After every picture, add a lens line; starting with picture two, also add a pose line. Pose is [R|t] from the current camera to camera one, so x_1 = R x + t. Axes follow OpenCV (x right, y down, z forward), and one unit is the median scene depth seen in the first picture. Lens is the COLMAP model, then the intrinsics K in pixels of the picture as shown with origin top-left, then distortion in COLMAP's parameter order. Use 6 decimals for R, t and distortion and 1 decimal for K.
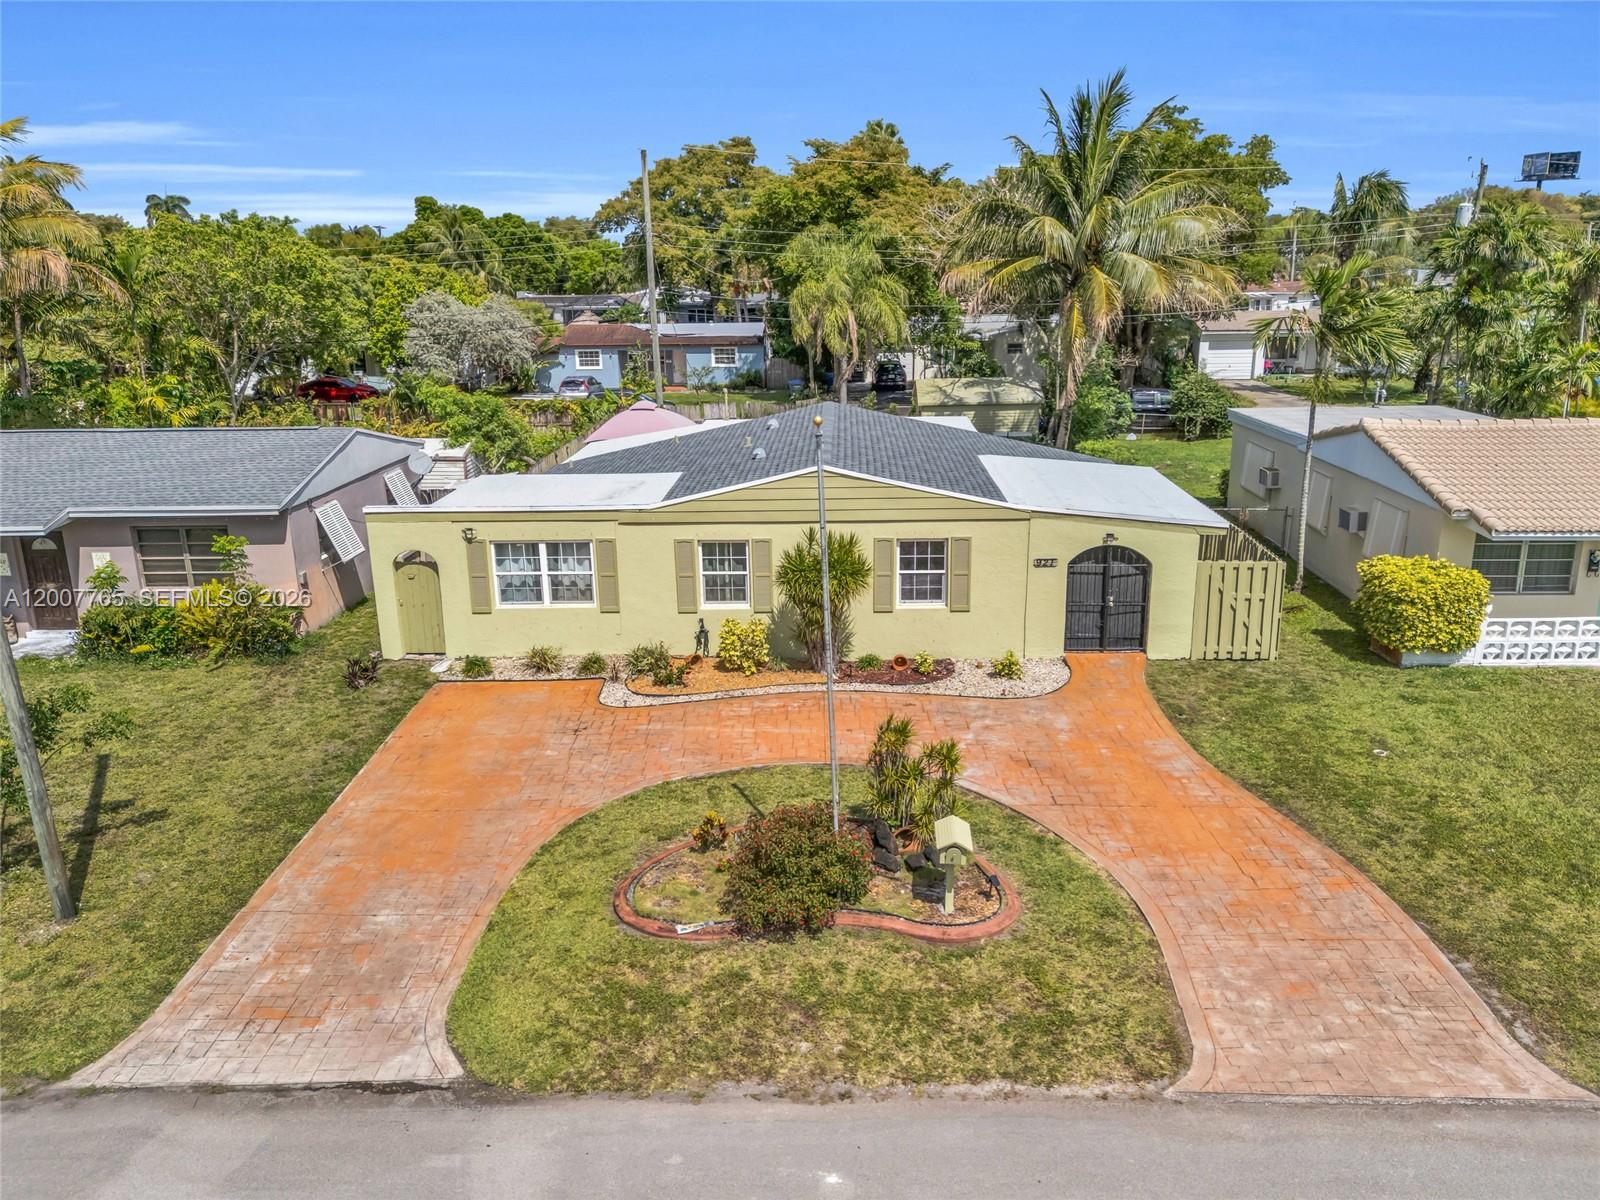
lens RADIAL K [[1225.4, 0, 800.0], [0, 1225.4, 600.0], [0, 0, 1]] dist [0.069957, -0.080094]
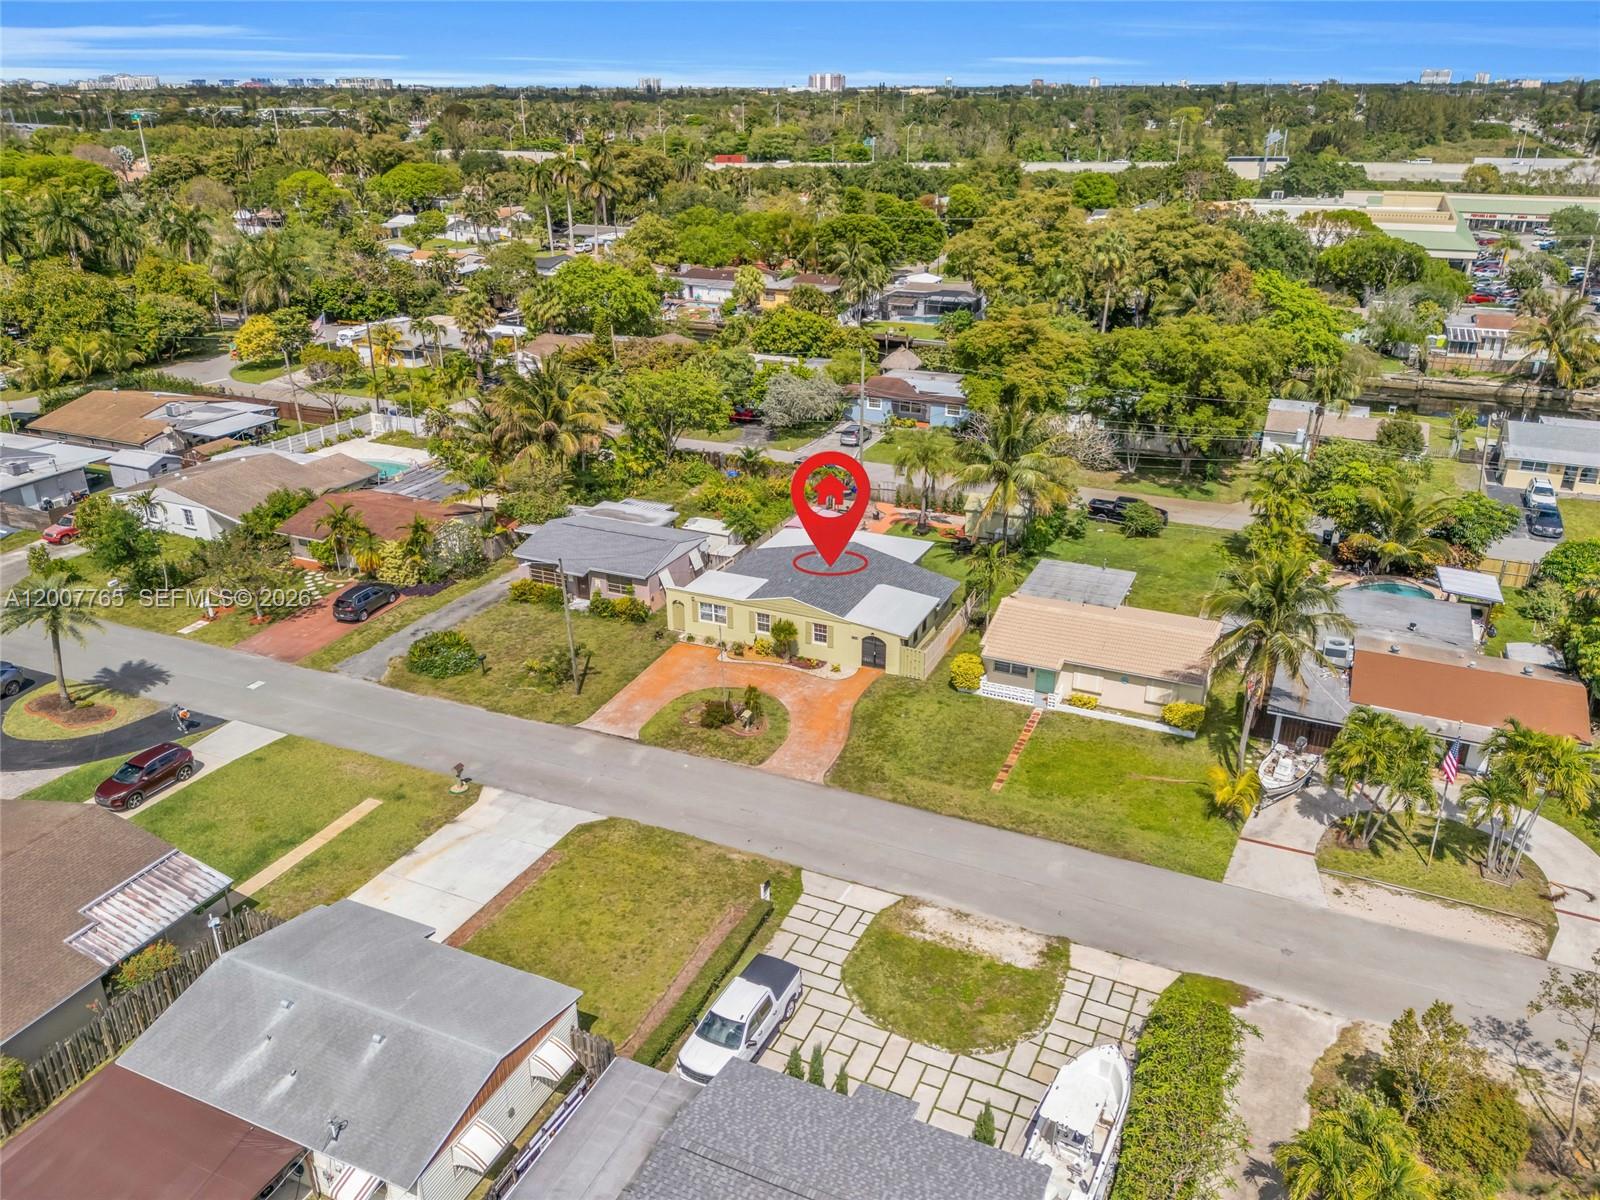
lens RADIAL K [[1186.8, 0, 800.0], [0, 1186.8, 600.0], [0, 0, 1]] dist [0.070787, -0.074289]
pose [[0.925258, 0.162331, -0.342850, 1.215553], [-0.113089, 0.980753, 0.159168, -0.657525], [0.362089, -0.108499, 0.925808, -2.053013]]
